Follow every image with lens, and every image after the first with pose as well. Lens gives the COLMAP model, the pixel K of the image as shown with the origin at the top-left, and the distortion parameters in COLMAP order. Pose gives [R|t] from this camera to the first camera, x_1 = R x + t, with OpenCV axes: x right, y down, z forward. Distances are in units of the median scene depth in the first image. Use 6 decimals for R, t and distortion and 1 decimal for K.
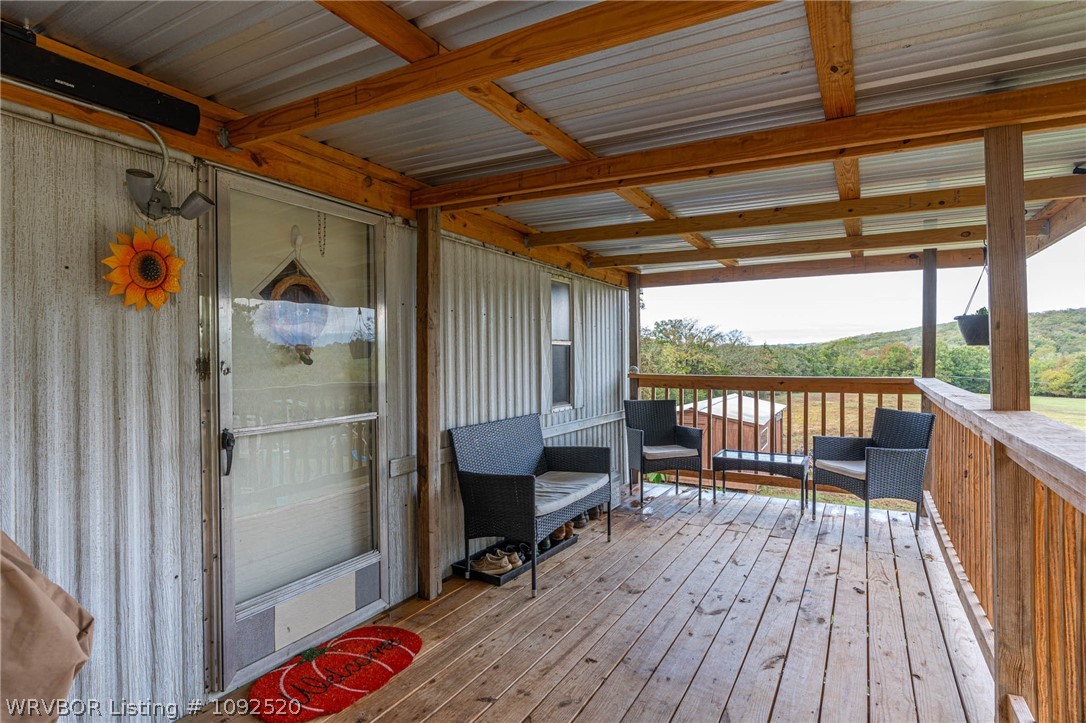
lens RADIAL K [[558.8, 0, 543.0], [0, 558.8, 361.5], [0, 0, 1]] dist [-0.002158, -0.000289]
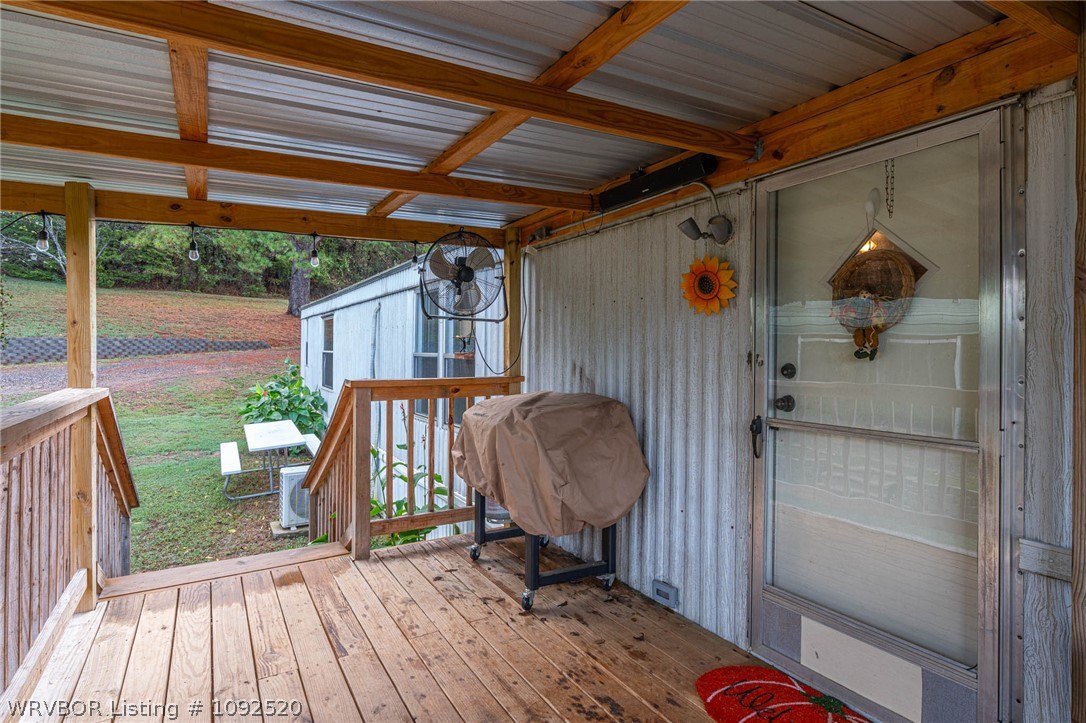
lens RADIAL K [[551.6, 0, 539.1], [0, 551.6, 346.5], [0, 0, 1]] dist [-0.004266, -0.000294]
pose [[-0.483423, 0.005165, -0.875372, 0.628395], [-0.000622, 0.999980, 0.006244, -0.024339], [0.875387, 0.003563, -0.483410, 1.226416]]
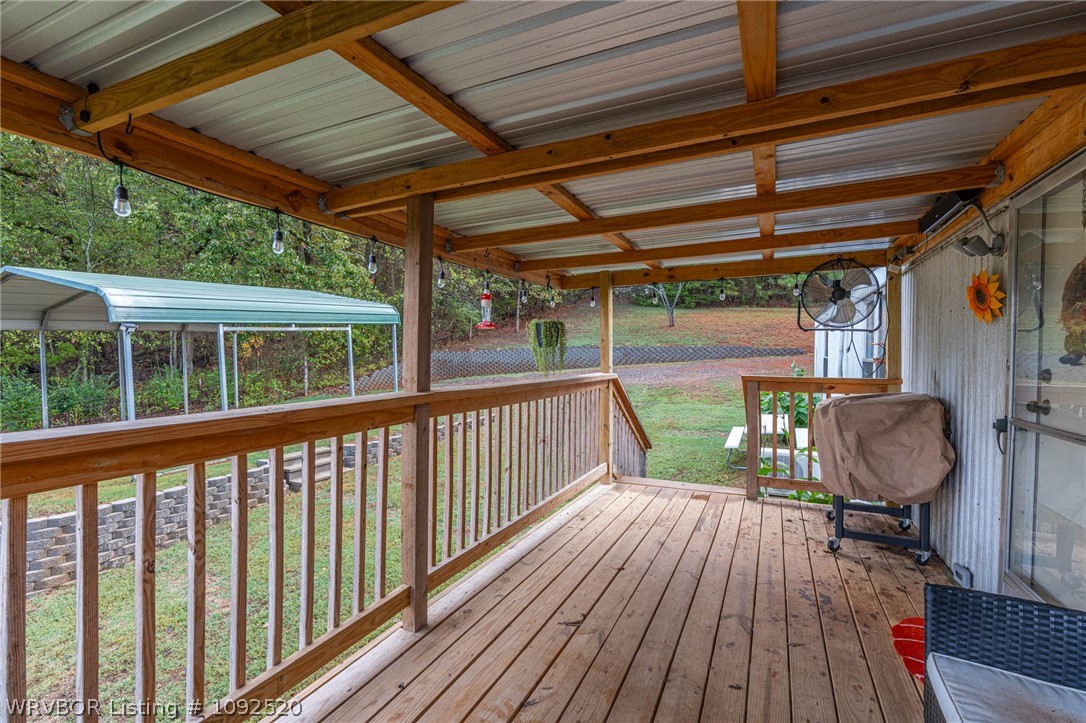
lens RADIAL K [[525.8, 0, 543.0], [0, 525.8, 361.5], [0, 0, 1]] dist [-0.000015, 0.000004]
pose [[-0.994035, 0.005962, -0.108902, 0.578976], [0.003681, 0.999770, 0.021140, -0.025761], [0.109003, 0.020613, -0.993828, 2.152869]]
